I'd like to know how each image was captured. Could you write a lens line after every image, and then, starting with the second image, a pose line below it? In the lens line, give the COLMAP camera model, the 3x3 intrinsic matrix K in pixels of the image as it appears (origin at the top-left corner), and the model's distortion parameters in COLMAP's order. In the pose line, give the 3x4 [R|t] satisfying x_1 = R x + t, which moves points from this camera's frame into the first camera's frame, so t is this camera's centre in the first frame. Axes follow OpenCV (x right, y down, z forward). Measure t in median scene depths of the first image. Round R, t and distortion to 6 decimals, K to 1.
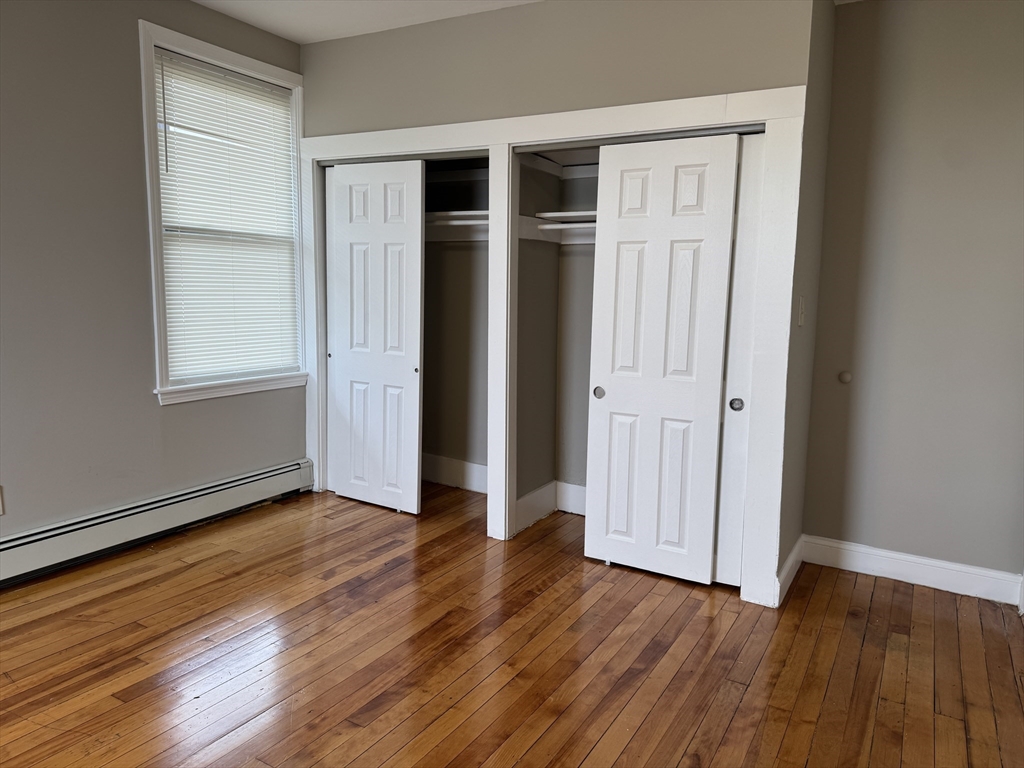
lens RADIAL K [[728.3, 0, 510.9], [0, 728.3, 384.9], [0, 0, 1]] dist [0.069056, -0.049713]
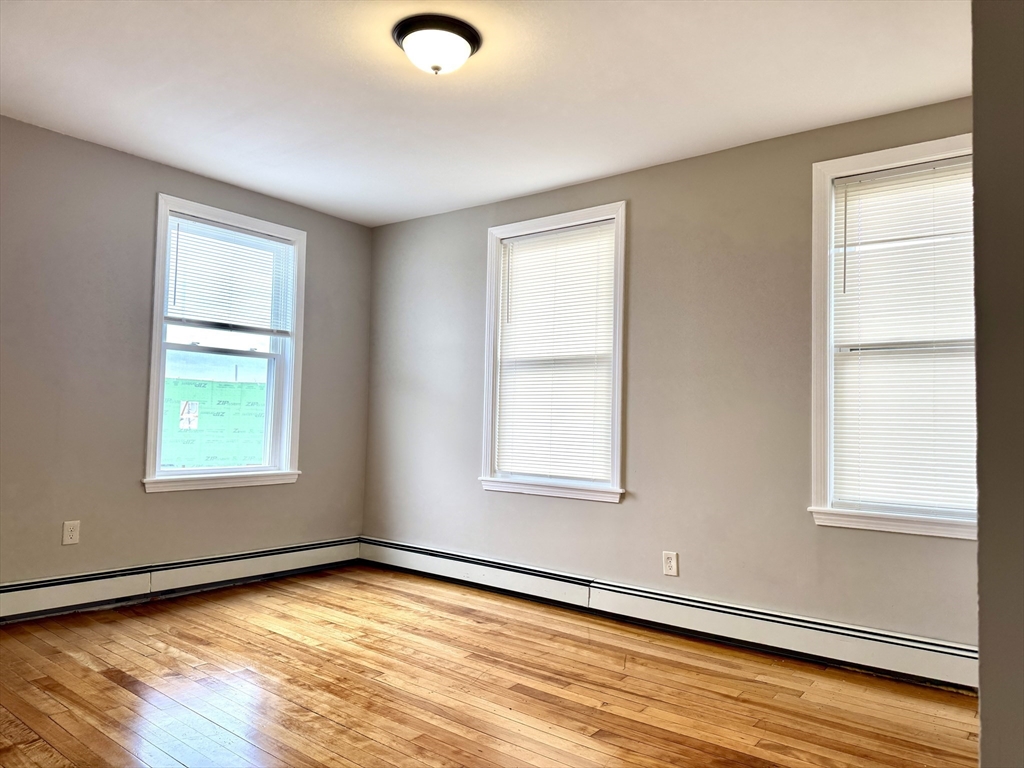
lens RADIAL K [[728.3, 0, 510.6], [0, 728.3, 387.0], [0, 0, 1]] dist [0.069056, -0.049713]
pose [[-0.134758, -0.061691, -0.988956, 0.645577], [-0.145811, 0.988429, -0.041790, -0.060109], [0.980091, 0.138569, -0.142194, 0.799750]]
